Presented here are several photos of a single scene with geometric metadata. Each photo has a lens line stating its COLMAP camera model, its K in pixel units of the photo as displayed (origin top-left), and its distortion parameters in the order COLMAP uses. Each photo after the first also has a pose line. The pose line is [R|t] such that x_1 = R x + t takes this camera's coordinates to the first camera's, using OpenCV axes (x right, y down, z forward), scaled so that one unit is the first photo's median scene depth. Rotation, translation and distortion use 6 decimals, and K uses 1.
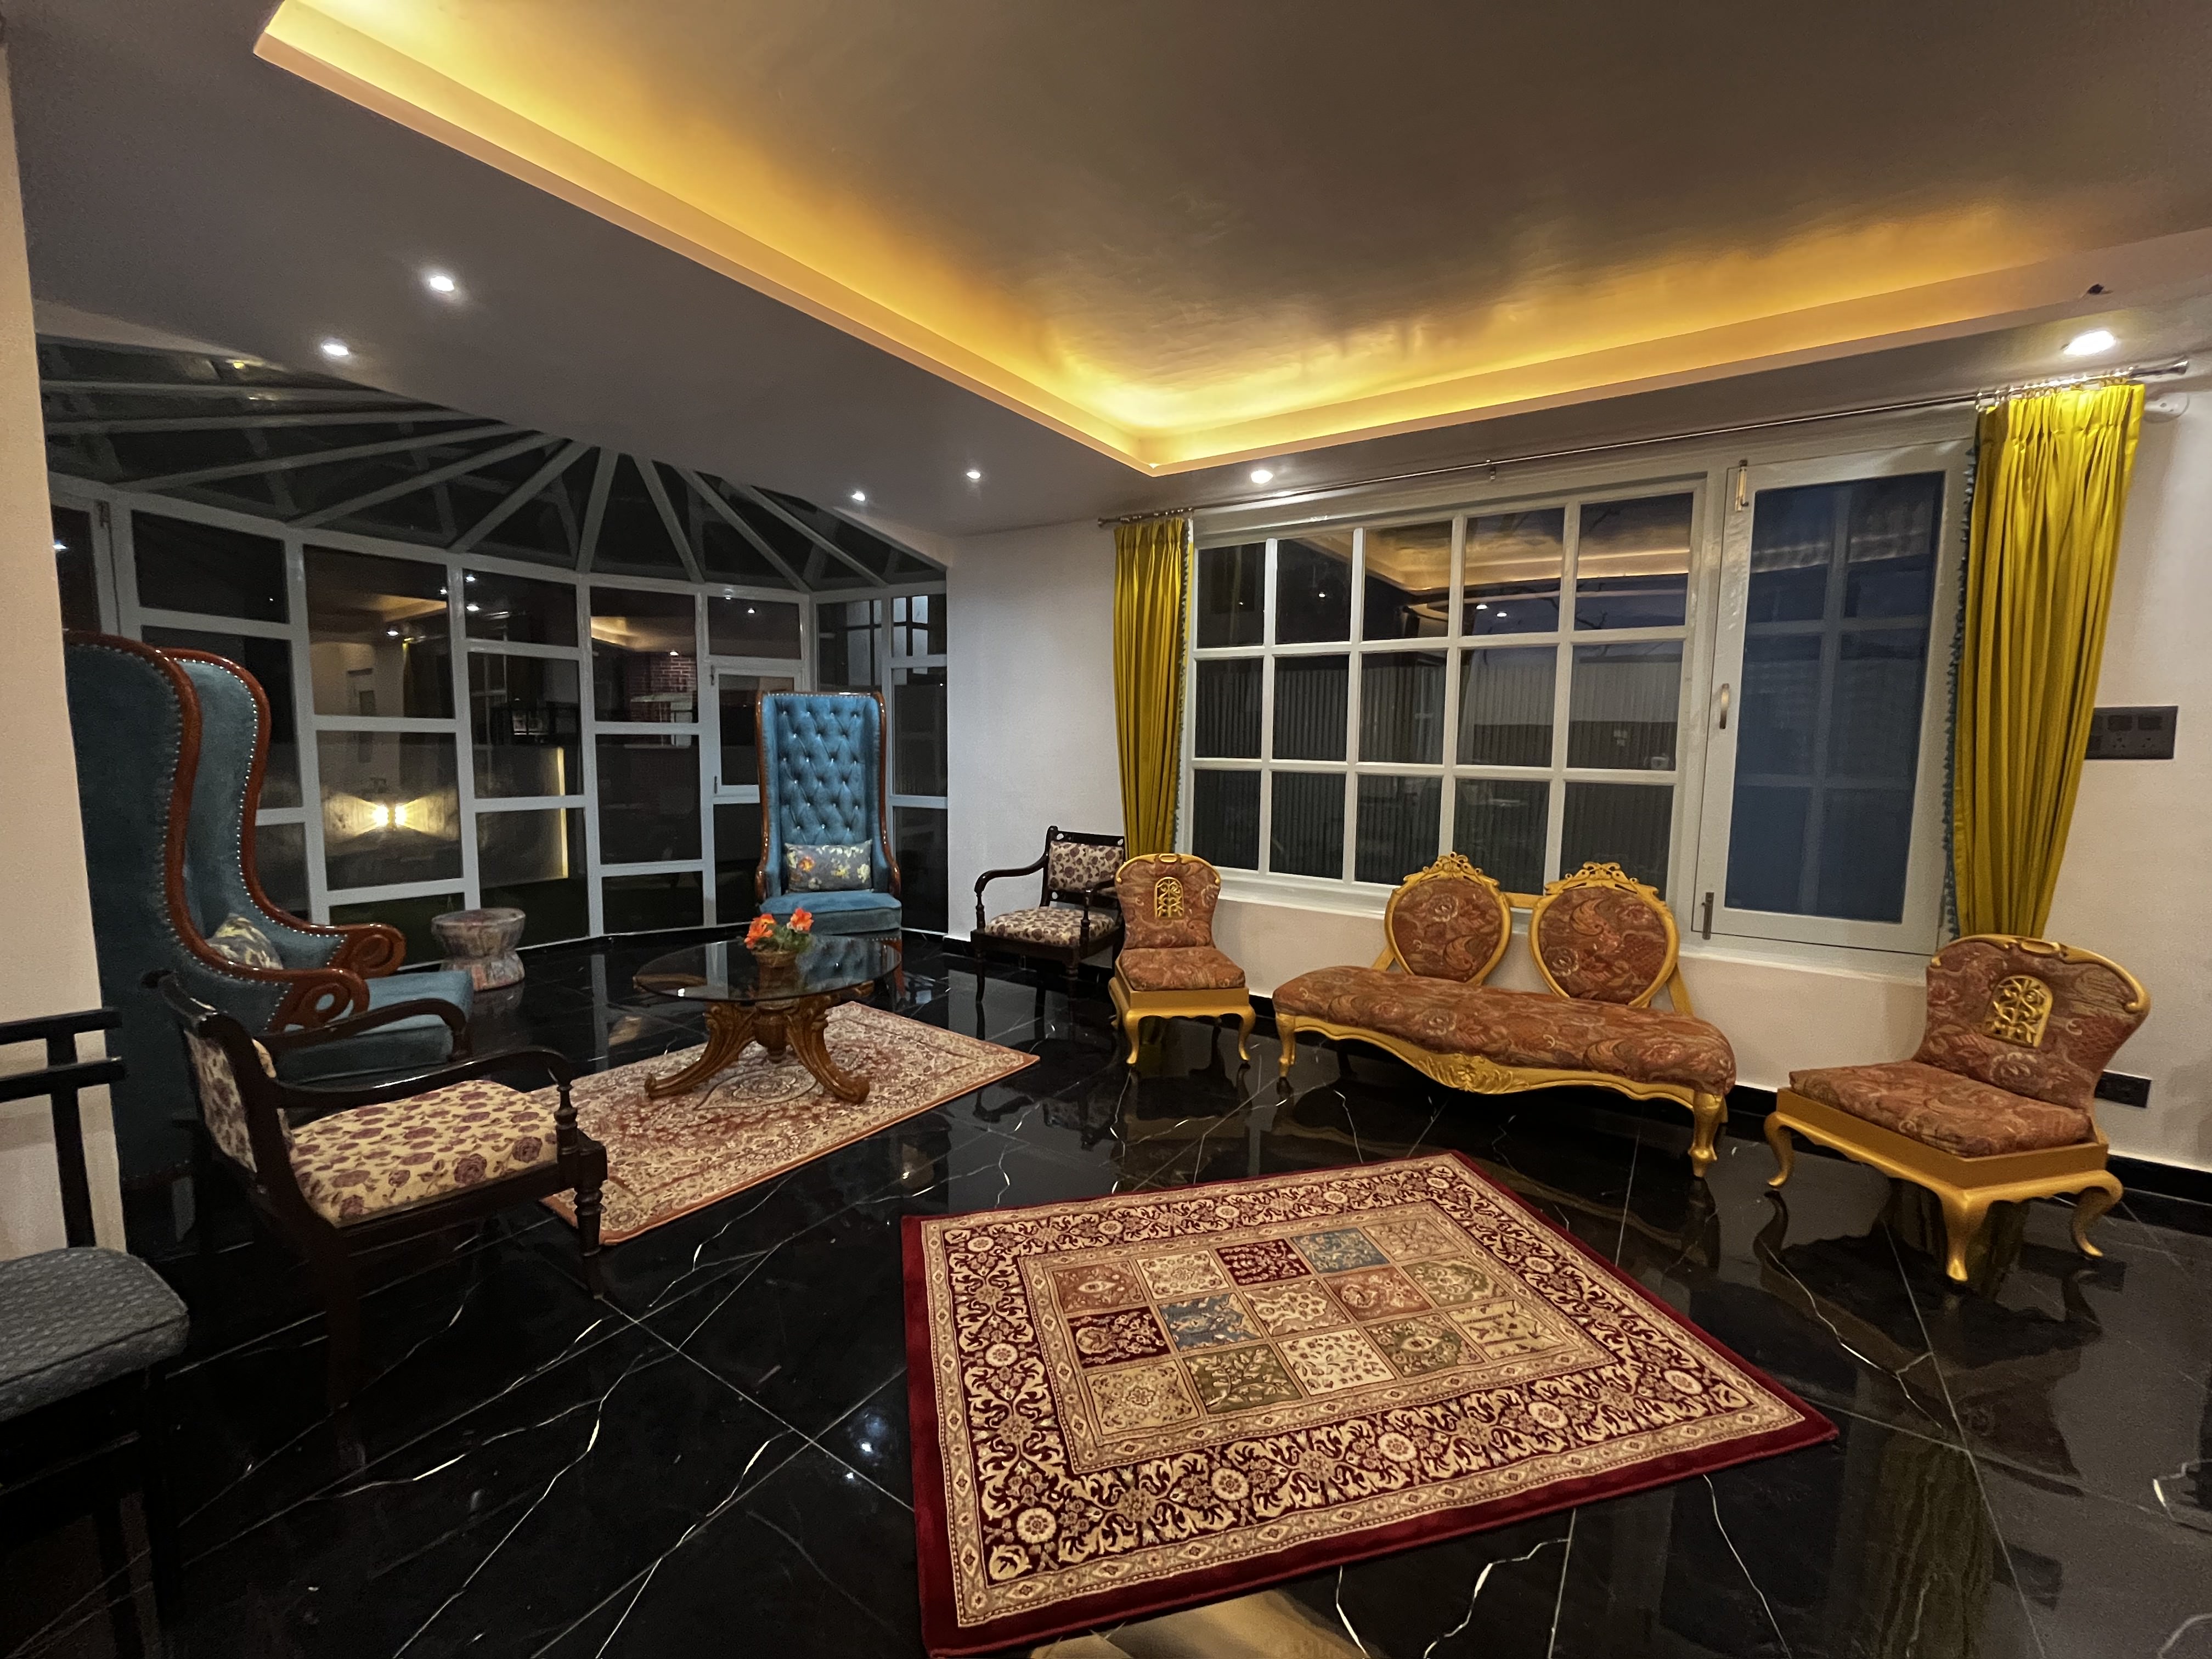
lens RADIAL K [[904.4, 0, 1100.7], [0, 904.4, 826.7], [0, 0, 1]] dist [-0.004369, -0.000318]
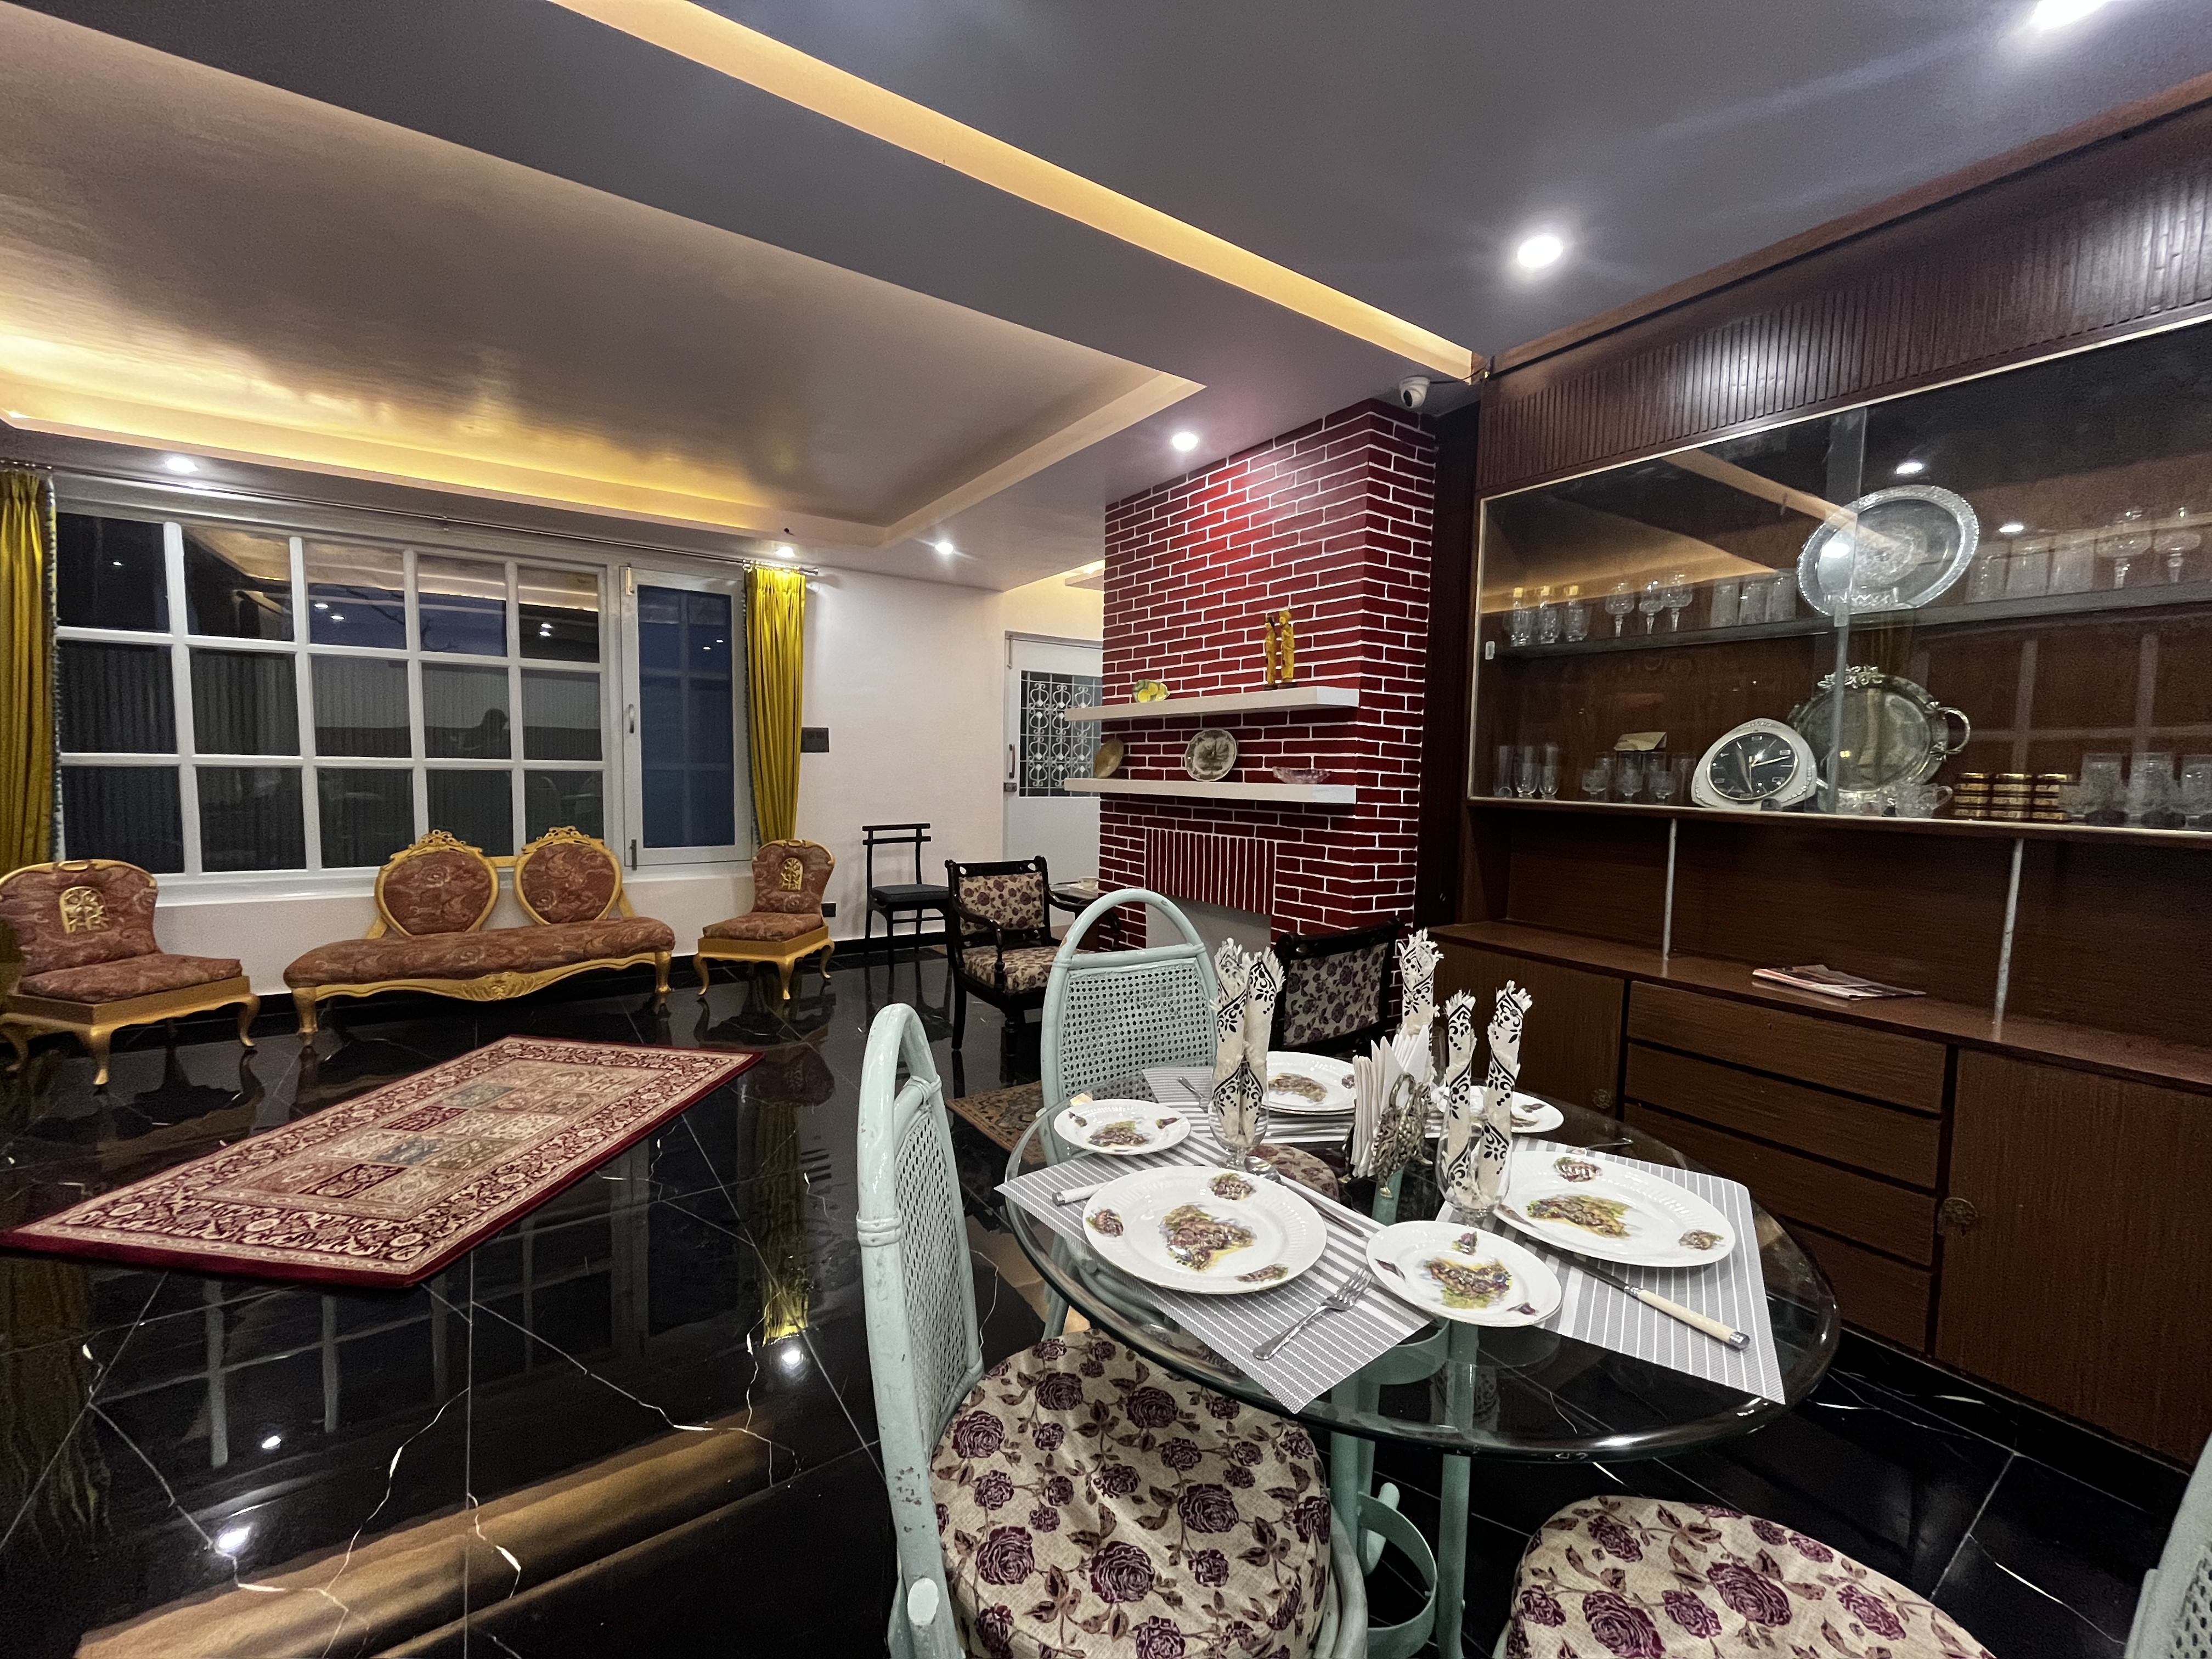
lens RADIAL K [[904.4, 0, 1100.1], [0, 904.4, 831.0], [0, 0, 1]] dist [-0.004369, -0.000318]
pose [[0.373521, -0.073486, 0.924706, -0.459815], [0.078907, 0.995761, 0.047259, 0.049095], [-0.924260, 0.055313, 0.377736, -0.323942]]
